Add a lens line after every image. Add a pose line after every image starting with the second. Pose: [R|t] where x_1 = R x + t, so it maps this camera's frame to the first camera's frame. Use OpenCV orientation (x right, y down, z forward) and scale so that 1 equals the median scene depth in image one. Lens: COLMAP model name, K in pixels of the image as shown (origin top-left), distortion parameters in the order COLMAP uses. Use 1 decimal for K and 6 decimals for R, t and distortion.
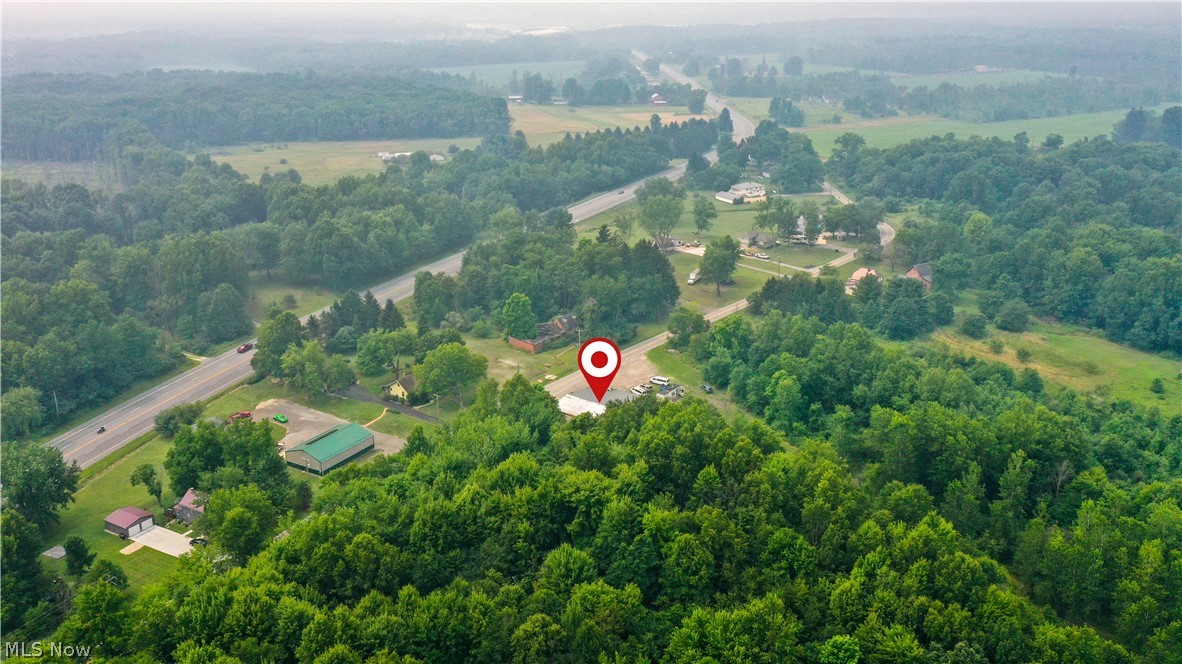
lens RADIAL K [[938.4, 0, 590.5], [0, 938.4, 326.7], [0, 0, 1]] dist [0.013034, 0.003933]
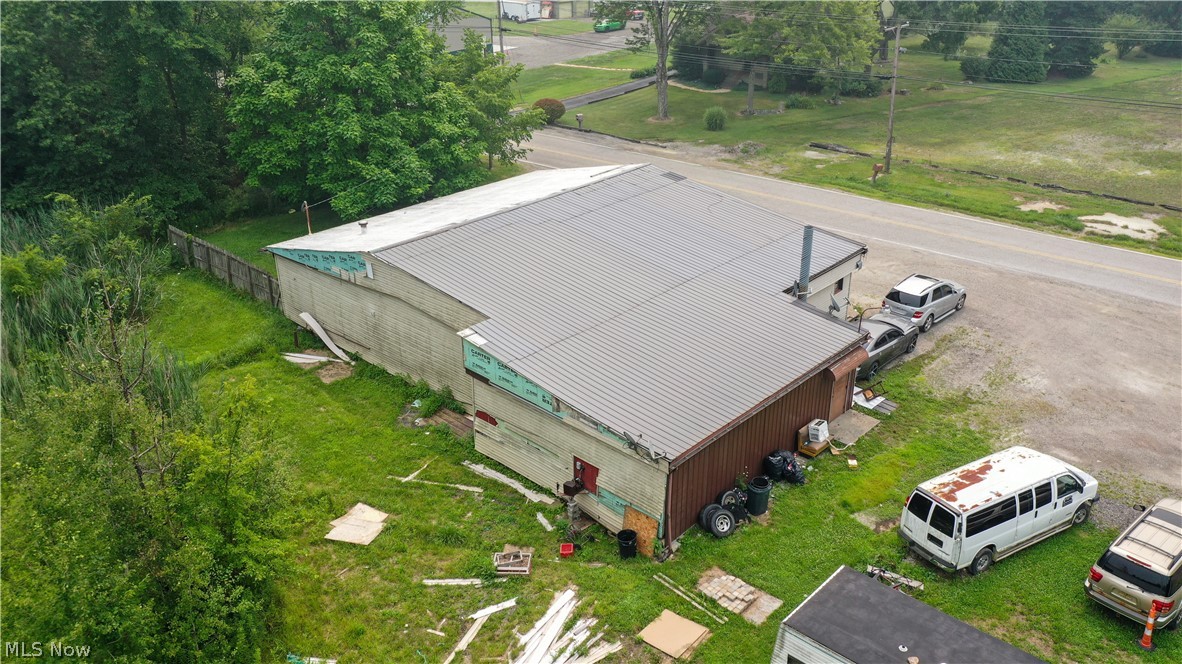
lens RADIAL K [[938.4, 0, 590.5], [0, 938.4, 326.7], [0, 0, 1]] dist [0.013034, 0.003933]
pose [[-0.079813, 0.429832, -0.899374, 0.125260], [-0.311963, 0.846158, 0.432083, 0.025503], [0.946736, 0.315057, 0.066557, 0.902216]]
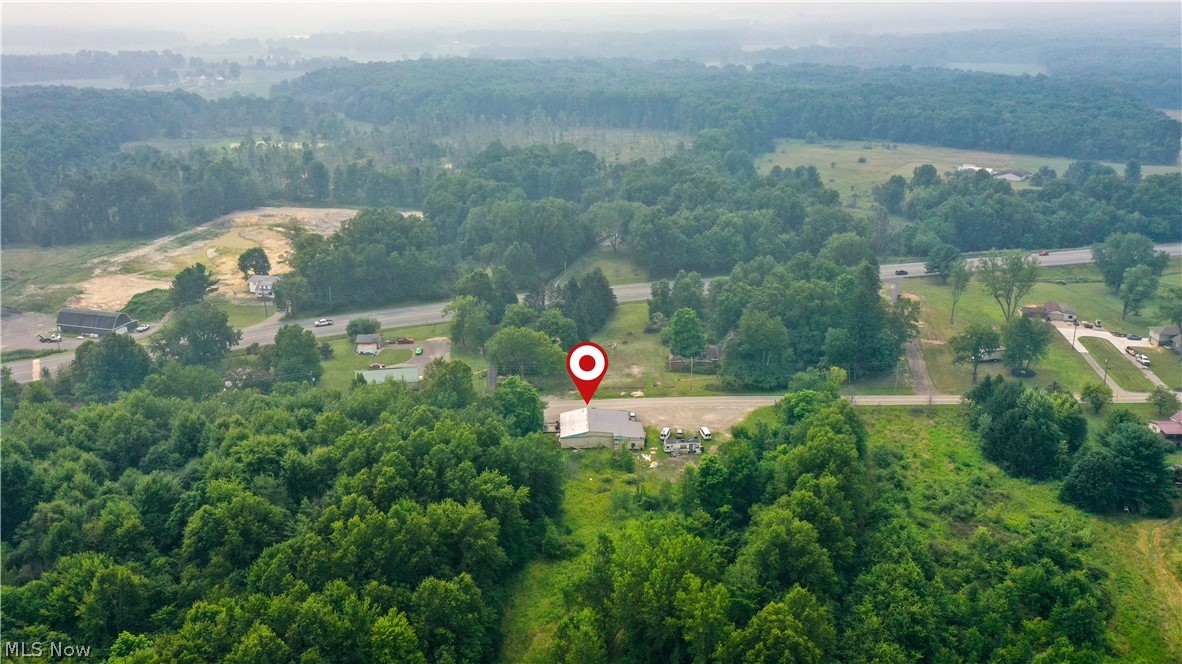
lens RADIAL K [[938.4, 0, 590.5], [0, 938.4, 326.7], [0, 0, 1]] dist [0.013034, 0.003933]
pose [[0.646649, 0.253659, -0.719376, 0.610308], [-0.248880, 0.961639, 0.115365, -0.113872], [0.721043, 0.104438, 0.684974, 0.287244]]
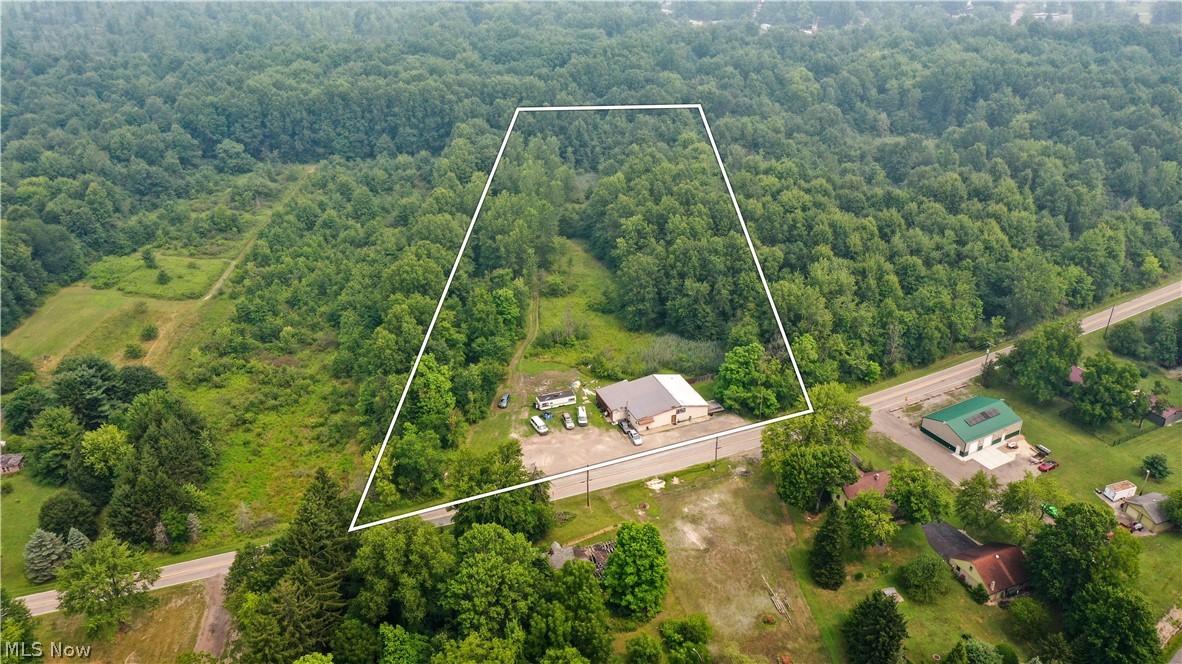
lens RADIAL K [[938.4, 0, 590.5], [0, 938.4, 326.7], [0, 0, 1]] dist [0.013034, 0.003933]
pose [[-0.869907, -0.219968, 0.441447, -0.279989], [0.165615, 0.712797, 0.681537, -0.508552], [-0.464578, 0.665984, -0.583637, 1.346864]]
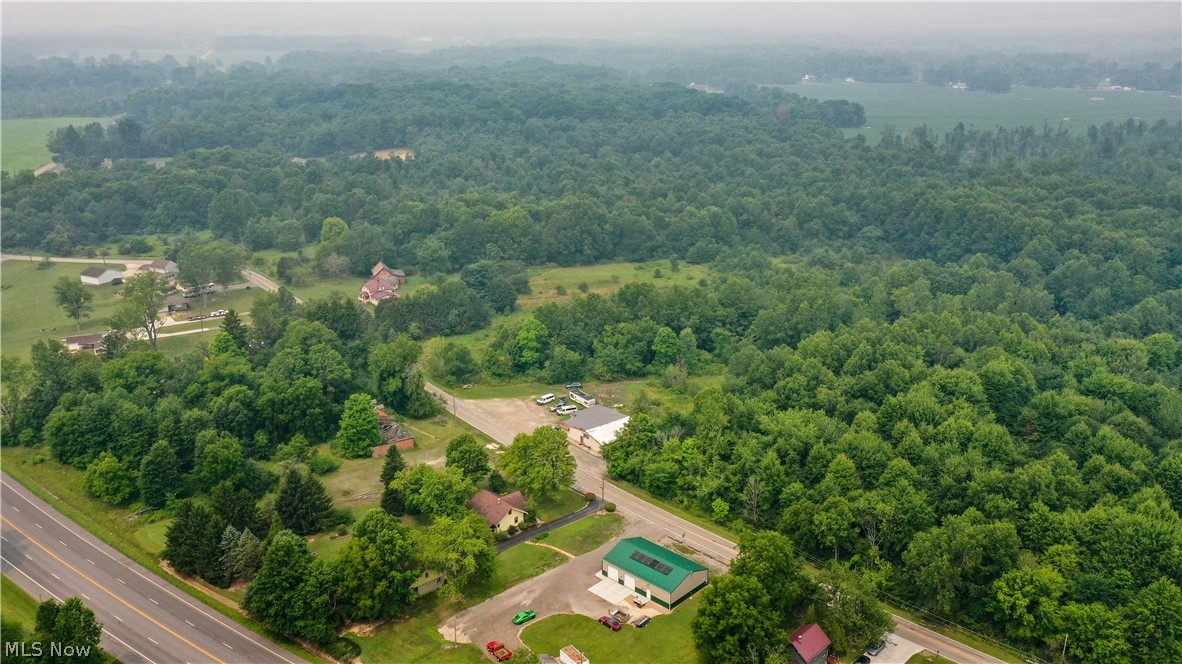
lens RADIAL K [[978.9, 0, 591.0], [0, 978.9, 332.0], [0, 0, 1]] dist [0.012412, 0.003387]
pose [[0.225891, -0.306012, 0.924840, -0.842119], [0.318910, 0.920295, 0.226615, -0.225206], [-0.920473, 0.243750, 0.305477, 0.604457]]
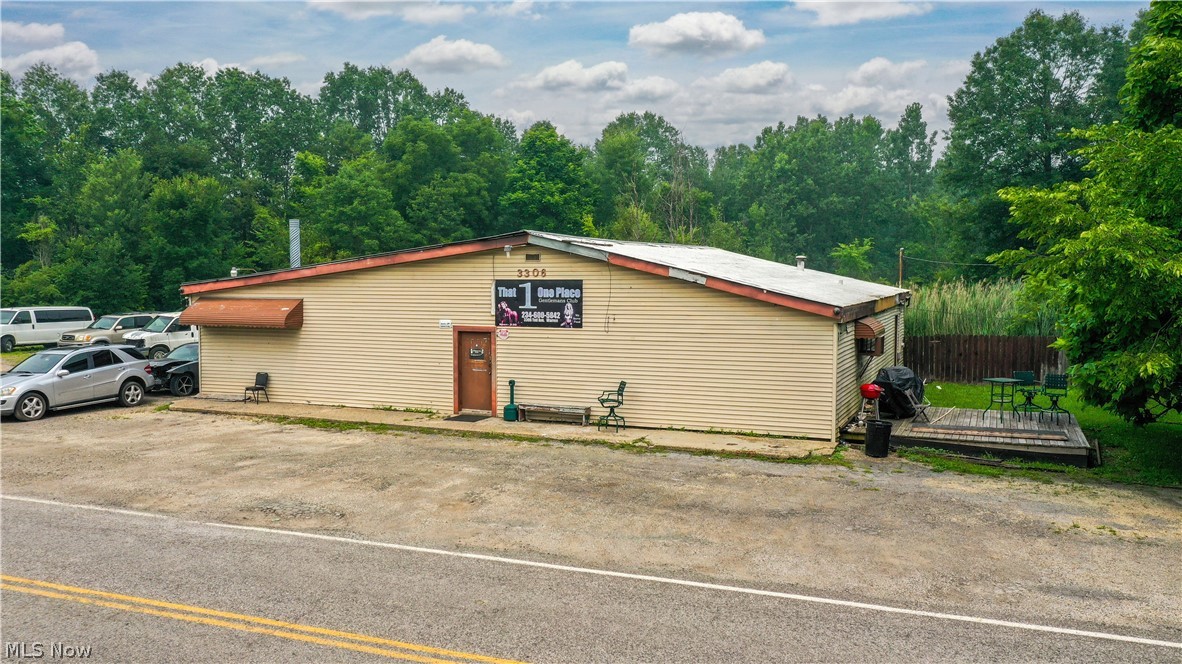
lens RADIAL K [[938.4, 0, 590.5], [0, 938.4, 326.7], [0, 0, 1]] dist [0.013034, 0.003933]
pose [[-0.252725, -0.050352, 0.966227, -0.101285], [0.315236, 0.939868, 0.131431, 0.064596], [-0.914744, 0.337805, -0.221655, 0.927931]]
